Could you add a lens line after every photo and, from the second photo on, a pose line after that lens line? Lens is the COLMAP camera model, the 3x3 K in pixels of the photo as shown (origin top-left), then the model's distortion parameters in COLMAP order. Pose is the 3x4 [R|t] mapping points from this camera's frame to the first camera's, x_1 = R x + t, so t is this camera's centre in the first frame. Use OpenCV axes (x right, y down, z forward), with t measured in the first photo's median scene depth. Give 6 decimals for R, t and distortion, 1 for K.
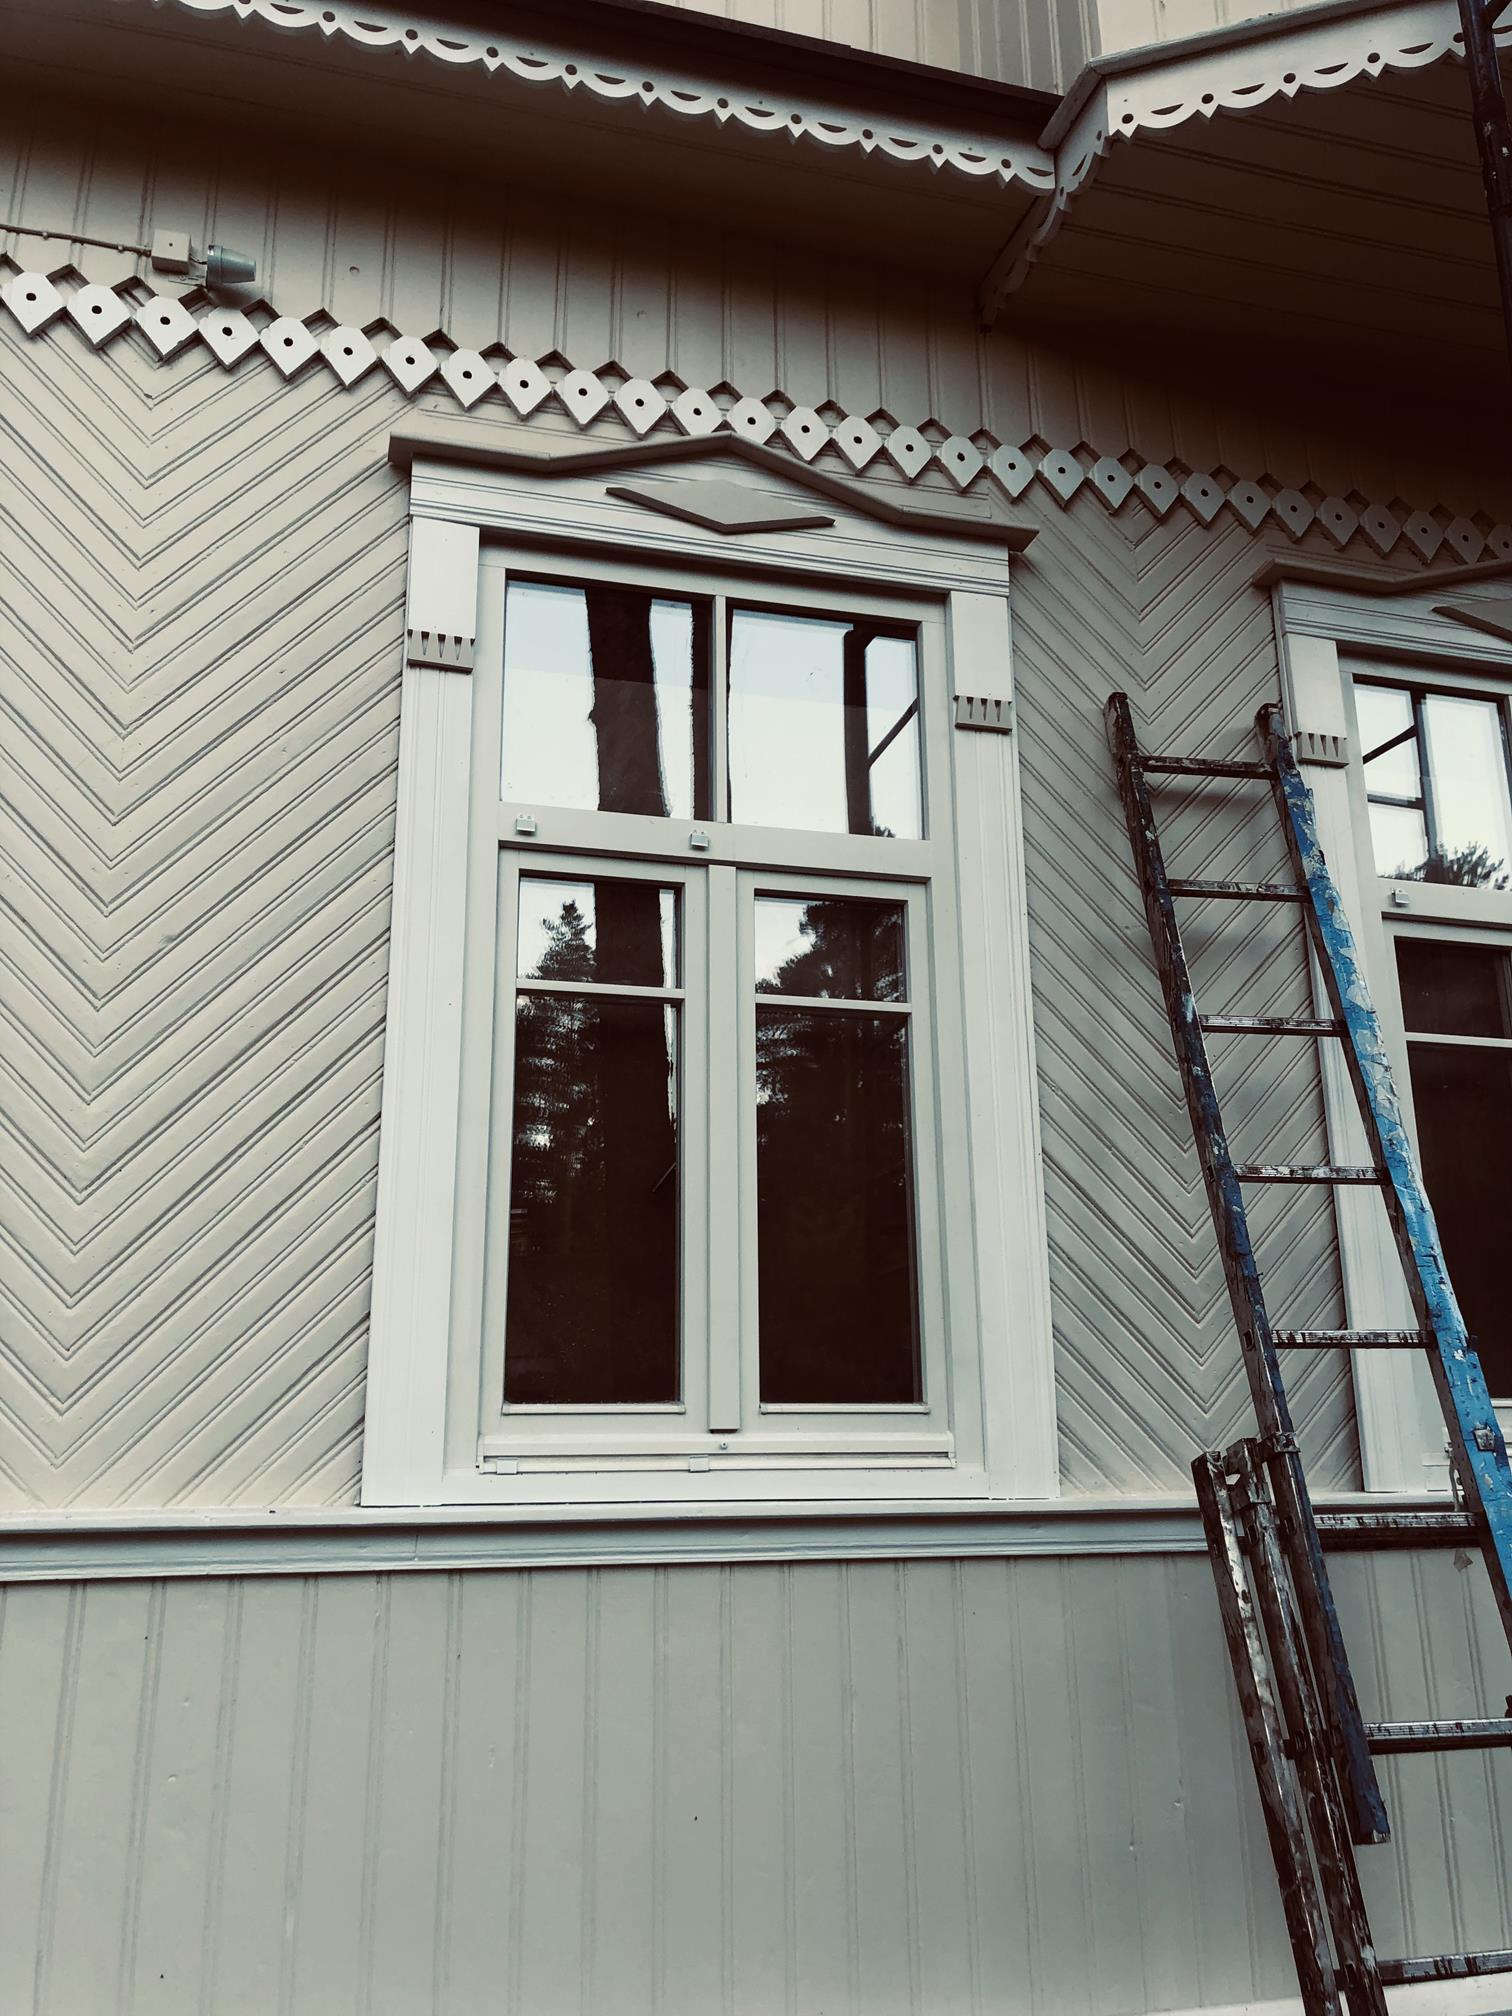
lens RADIAL K [[1772.1, 0, 722.8], [0, 1772.1, 1009.2], [0, 0, 1]] dist [0.033580, -0.027878]
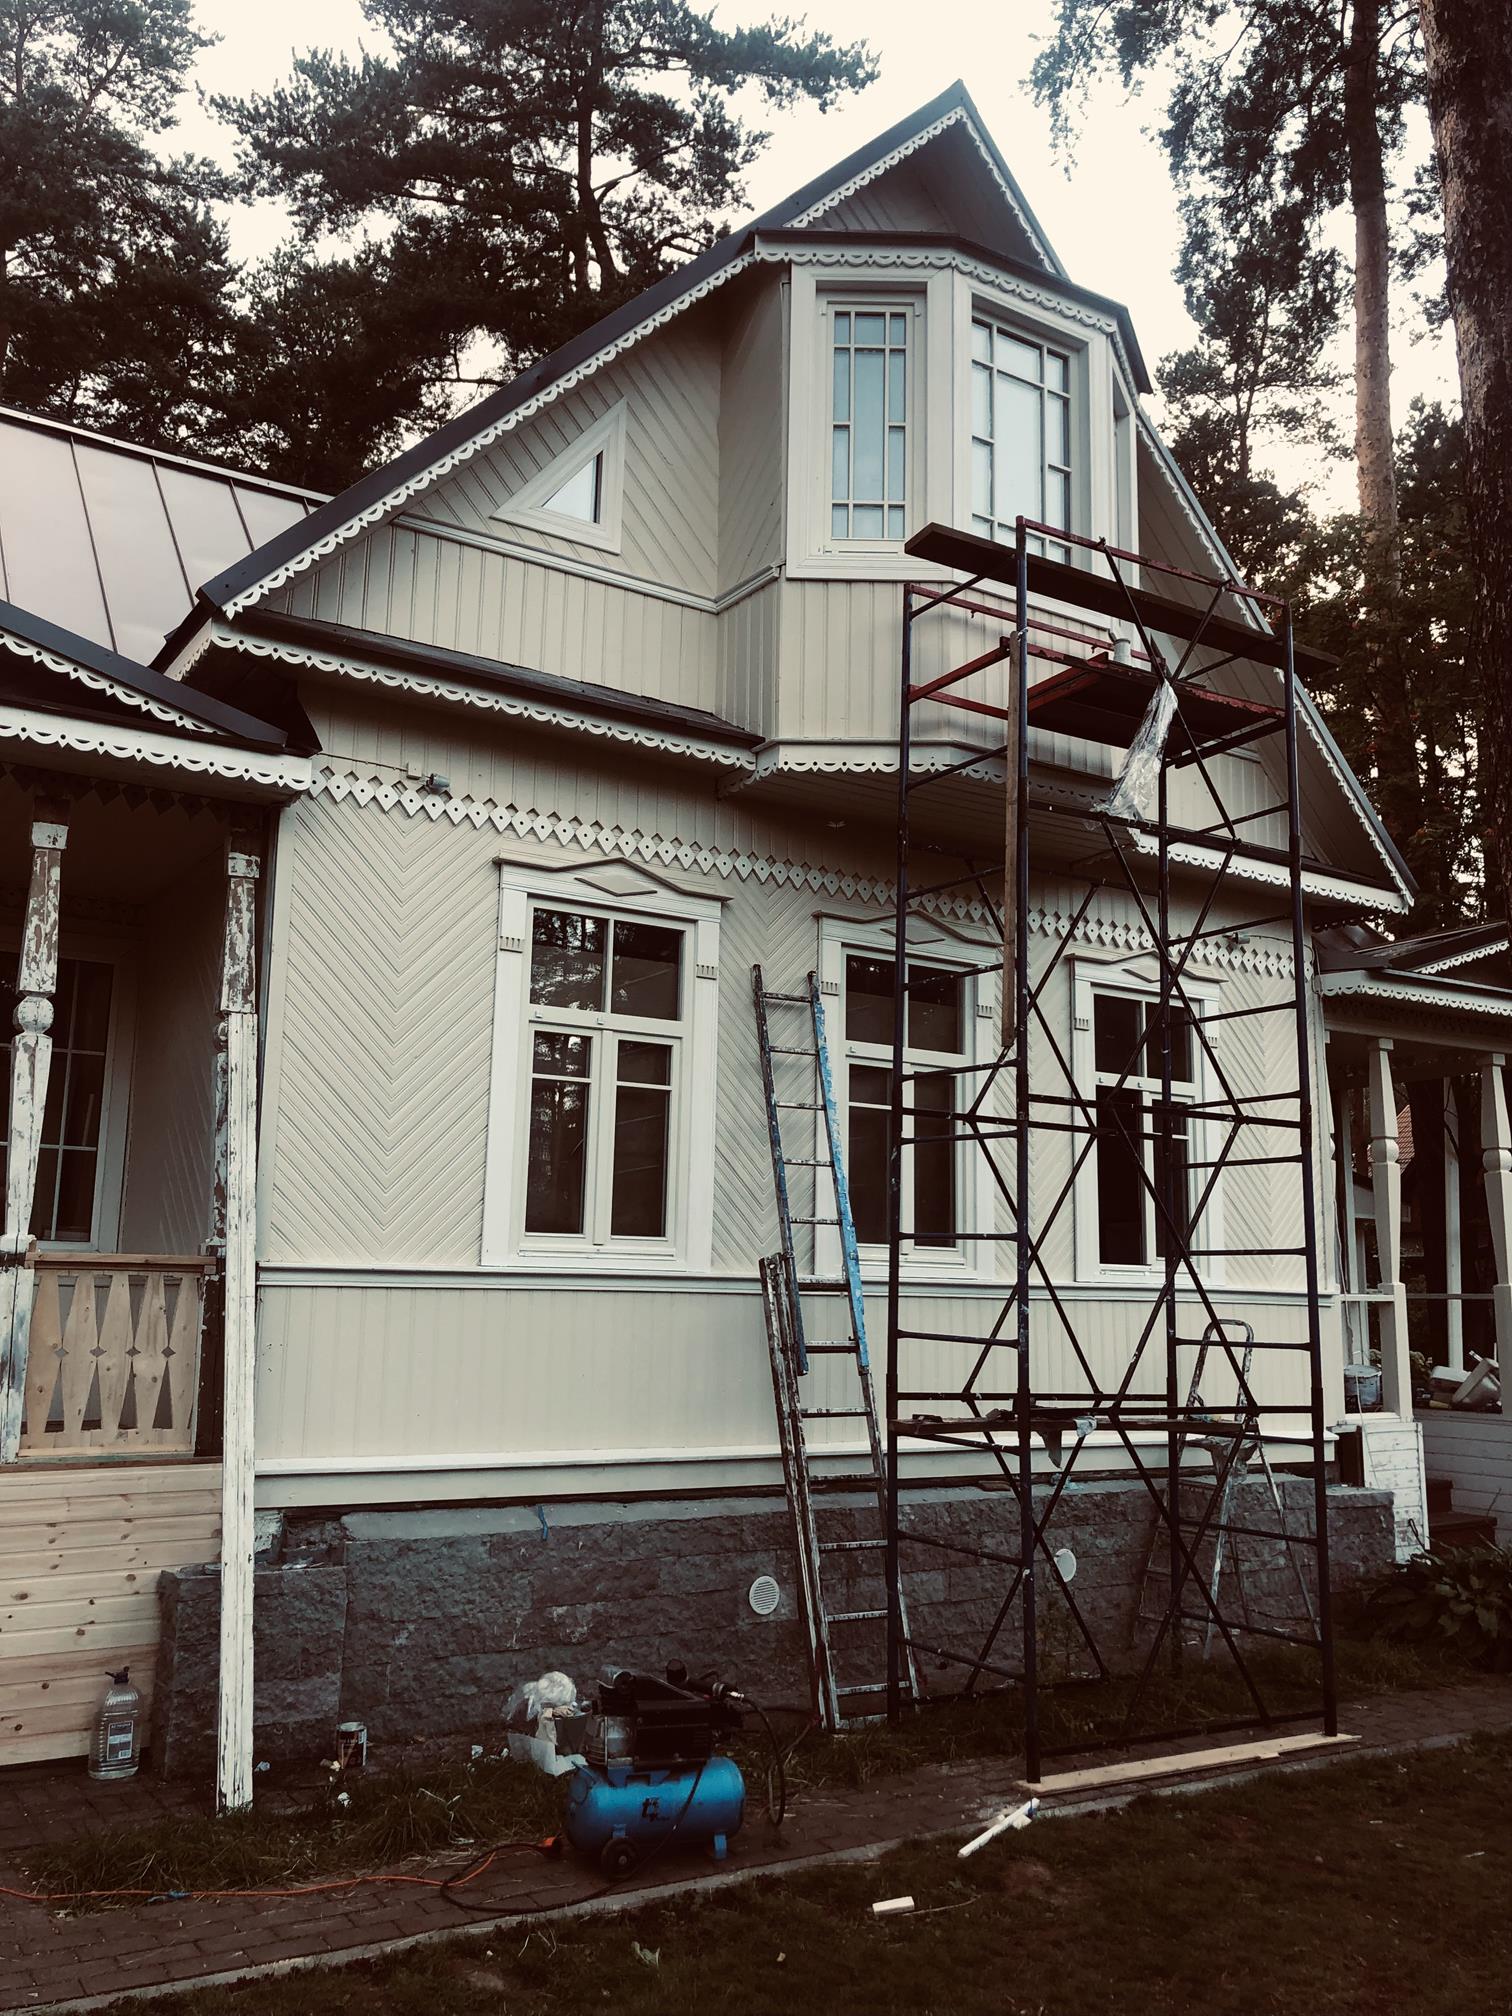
lens RADIAL K [[1772.1, 0, 763.0], [0, 1772.1, 1002.8], [0, 0, 1]] dist [0.033580, -0.027878]
pose [[0.954839, 0.077547, 0.286826, -0.533374], [-0.107114, 0.990269, 0.088851, -0.378426], [-0.277145, -0.115561, 0.953853, -1.543289]]
